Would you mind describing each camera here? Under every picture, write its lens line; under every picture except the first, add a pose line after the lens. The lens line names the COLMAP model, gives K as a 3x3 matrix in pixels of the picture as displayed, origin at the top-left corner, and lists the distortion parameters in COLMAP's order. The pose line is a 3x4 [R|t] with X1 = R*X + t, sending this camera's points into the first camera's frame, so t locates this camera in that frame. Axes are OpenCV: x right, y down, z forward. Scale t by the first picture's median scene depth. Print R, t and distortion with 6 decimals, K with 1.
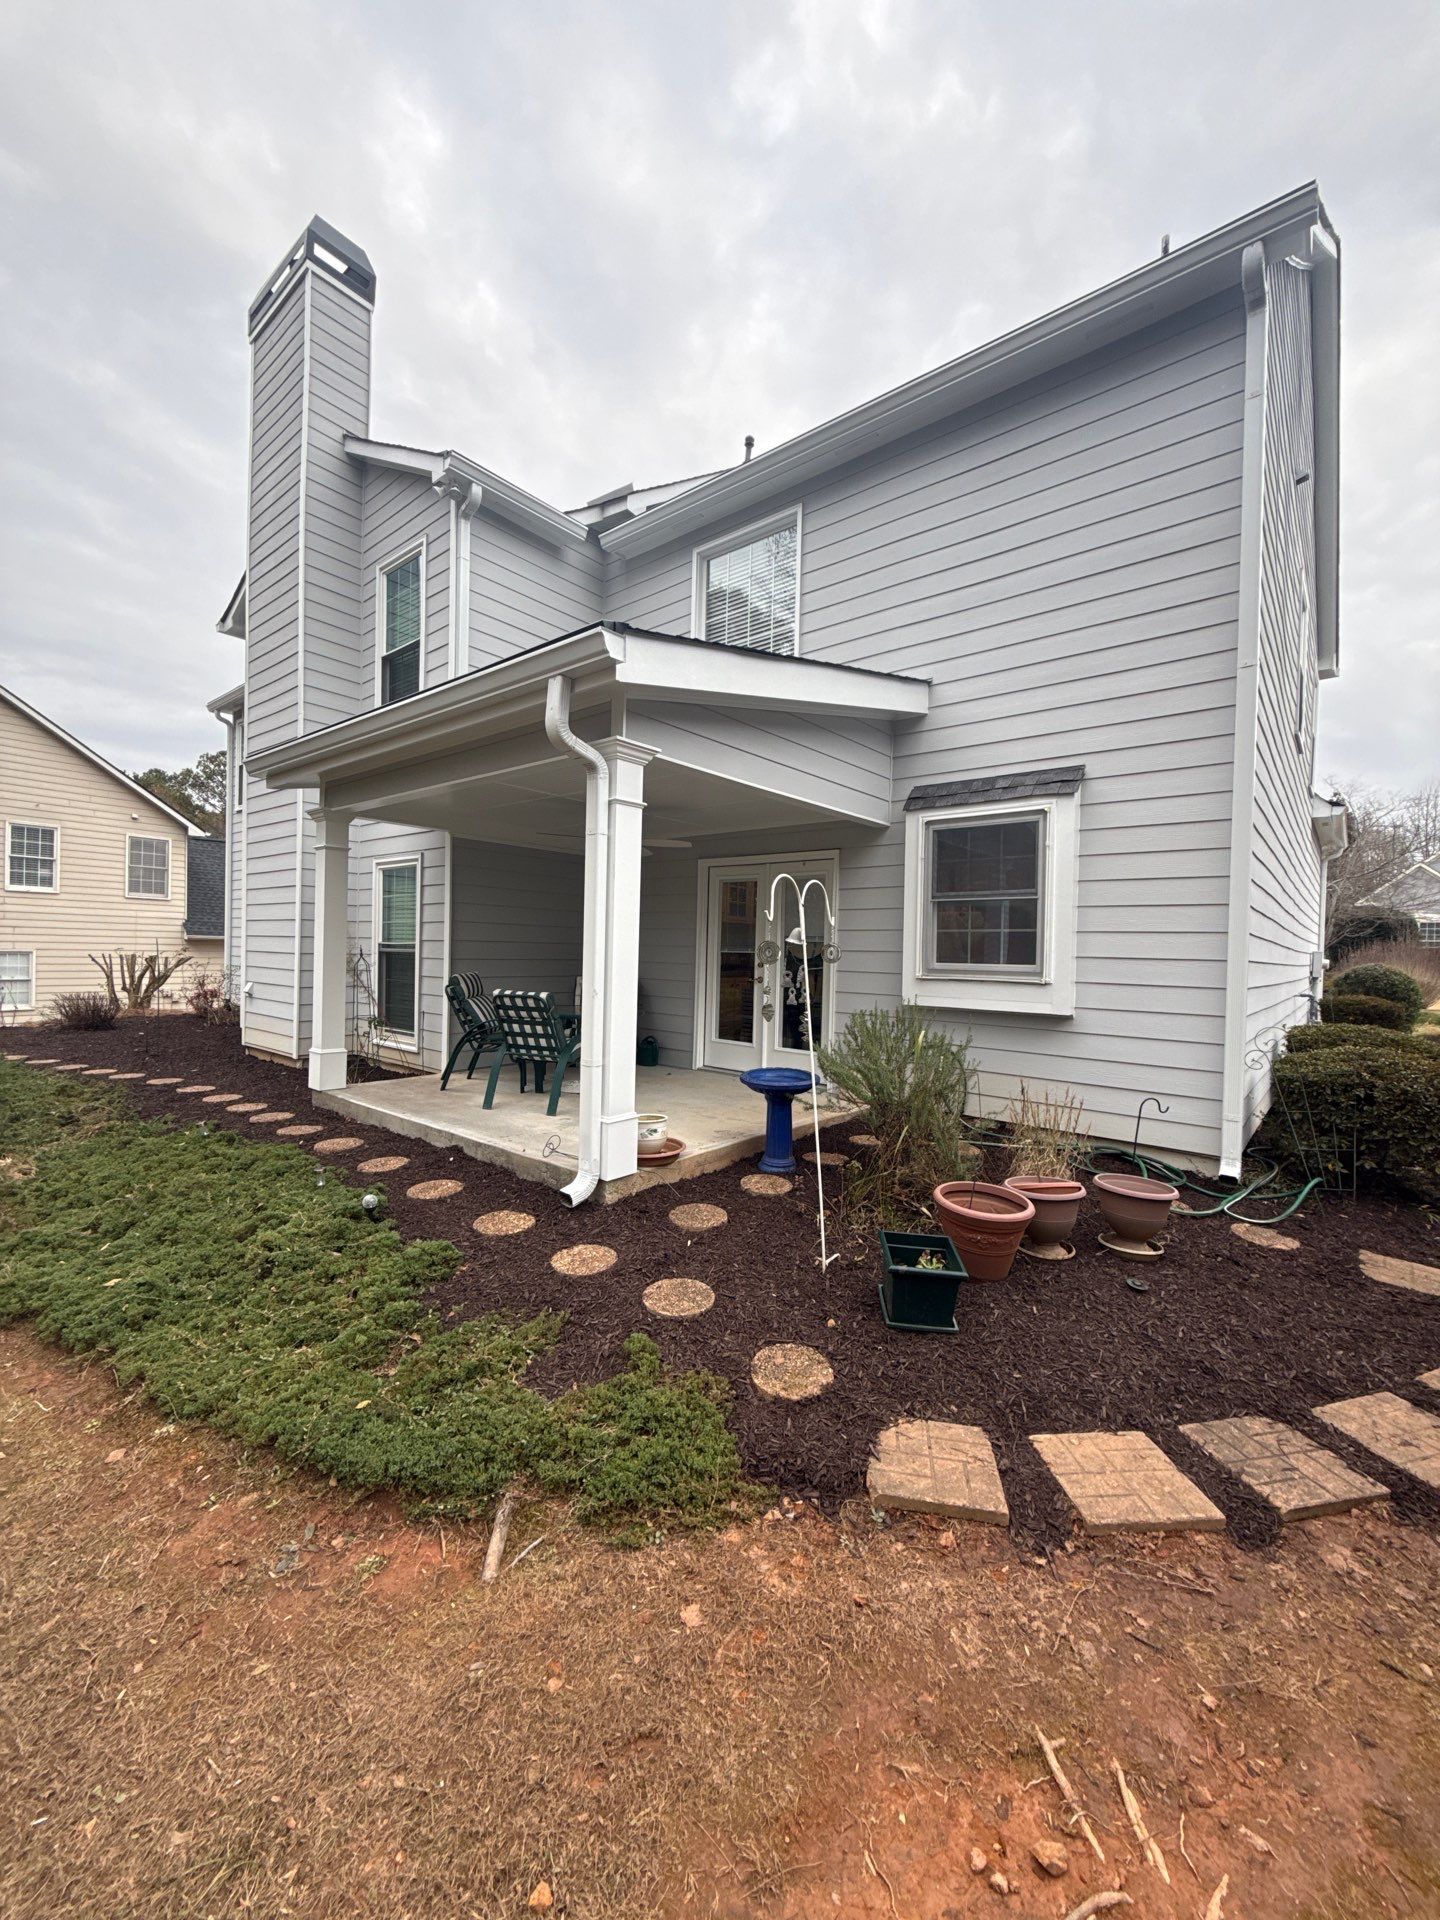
lens RADIAL K [[760.3, 0, 721.7], [0, 760.3, 961.1], [0, 0, 1]] dist [-0.000682, 0.000081]
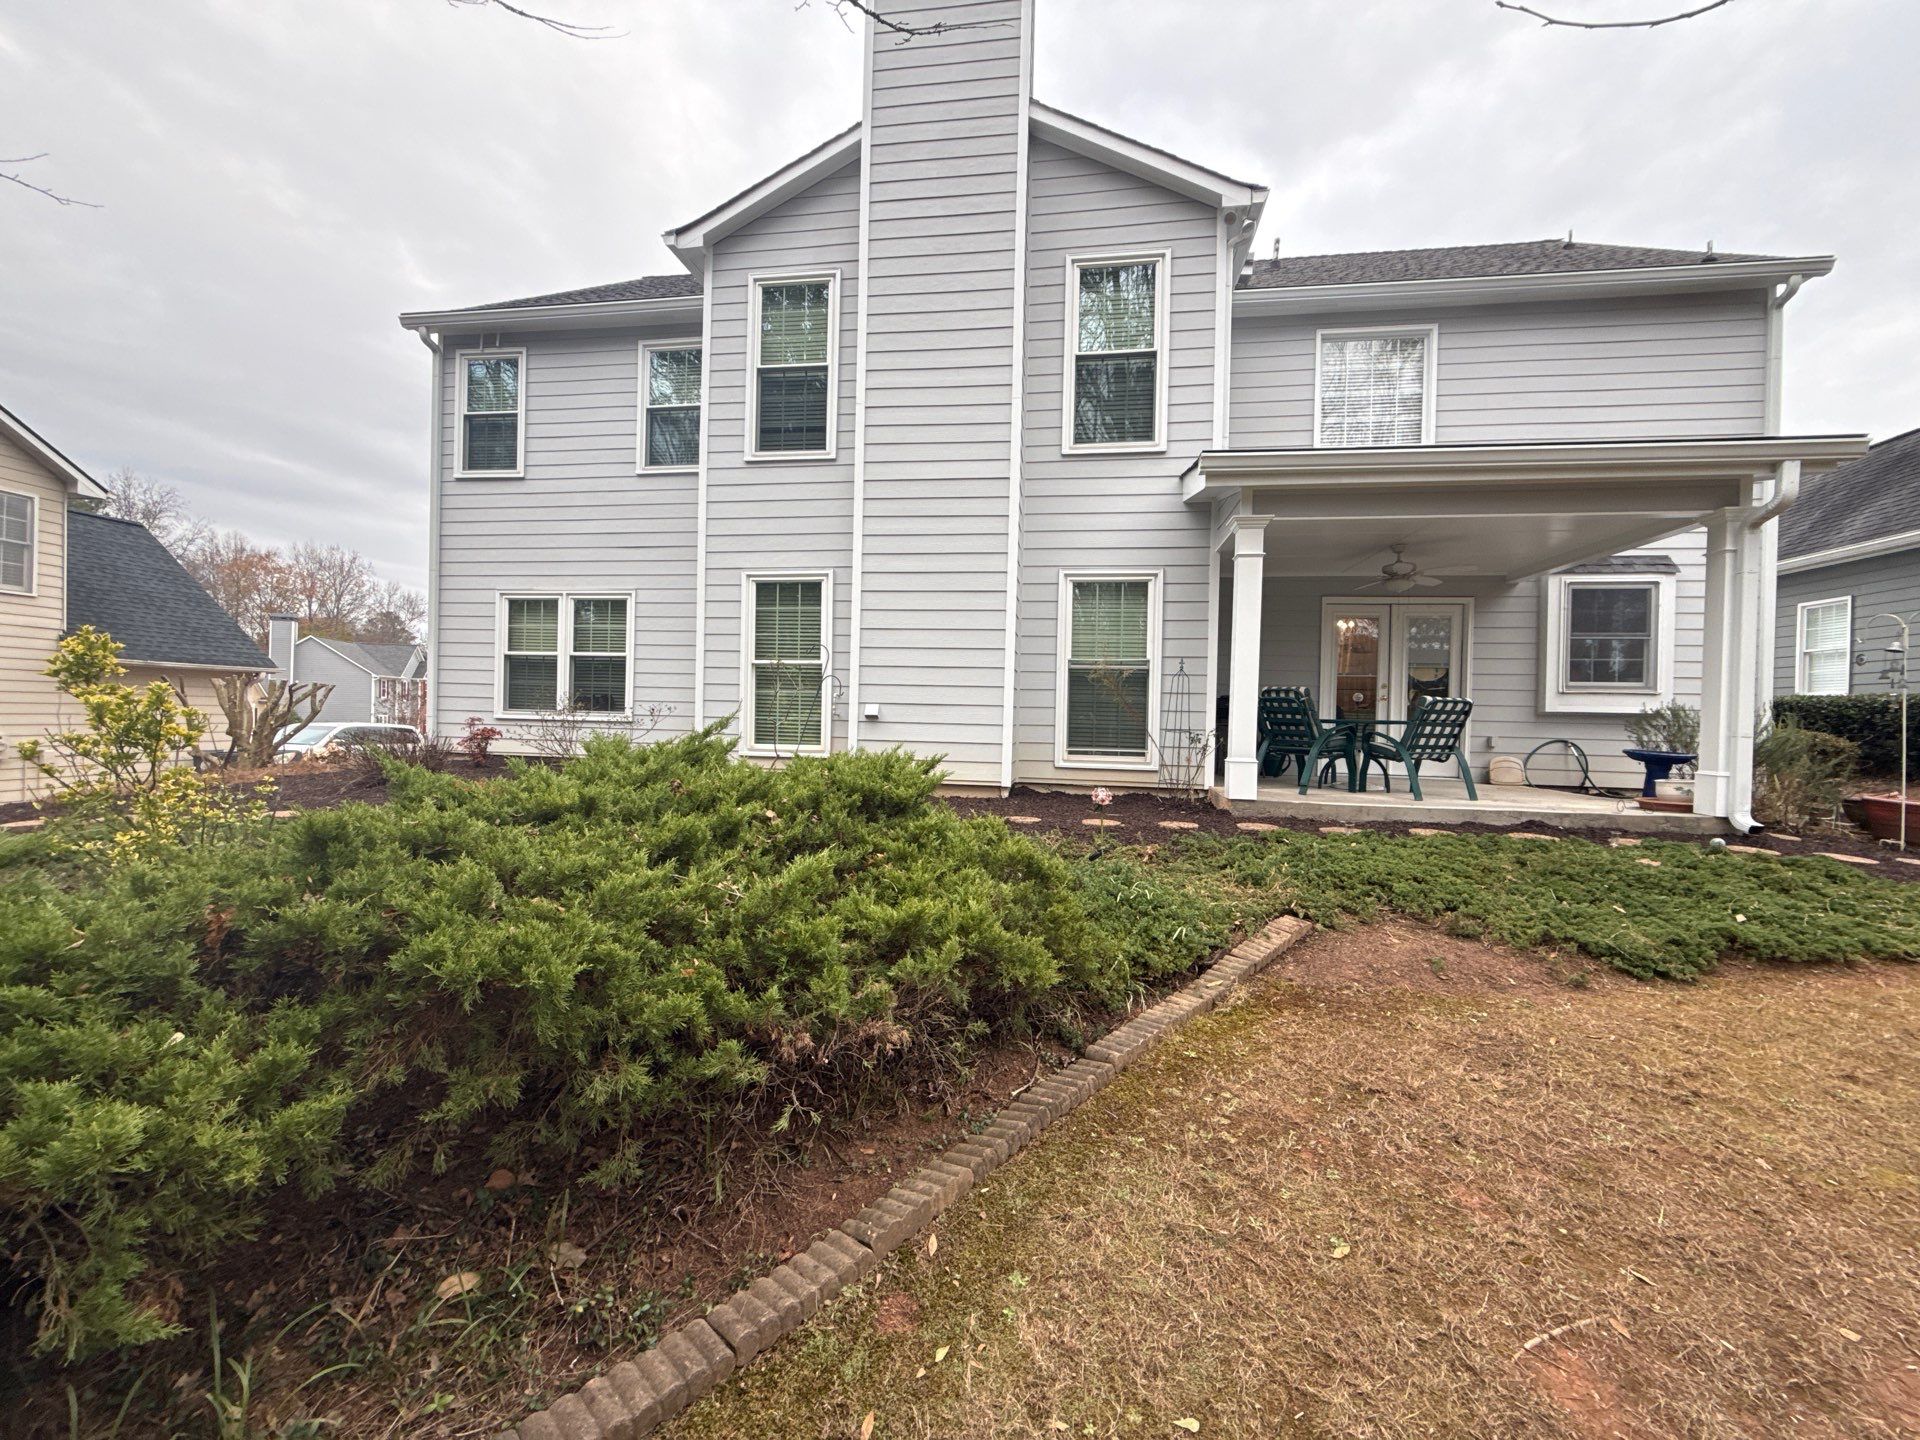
lens RADIAL K [[760.3, 0, 958.9], [0, 760.3, 719.6], [0, 0, 1]] dist [-0.000682, 0.000081]
pose [[0.857226, -0.005632, 0.514910, -1.464187], [0.003964, 0.999983, 0.004339, 0.063918], [-0.514925, -0.001679, 0.857233, 0.371772]]
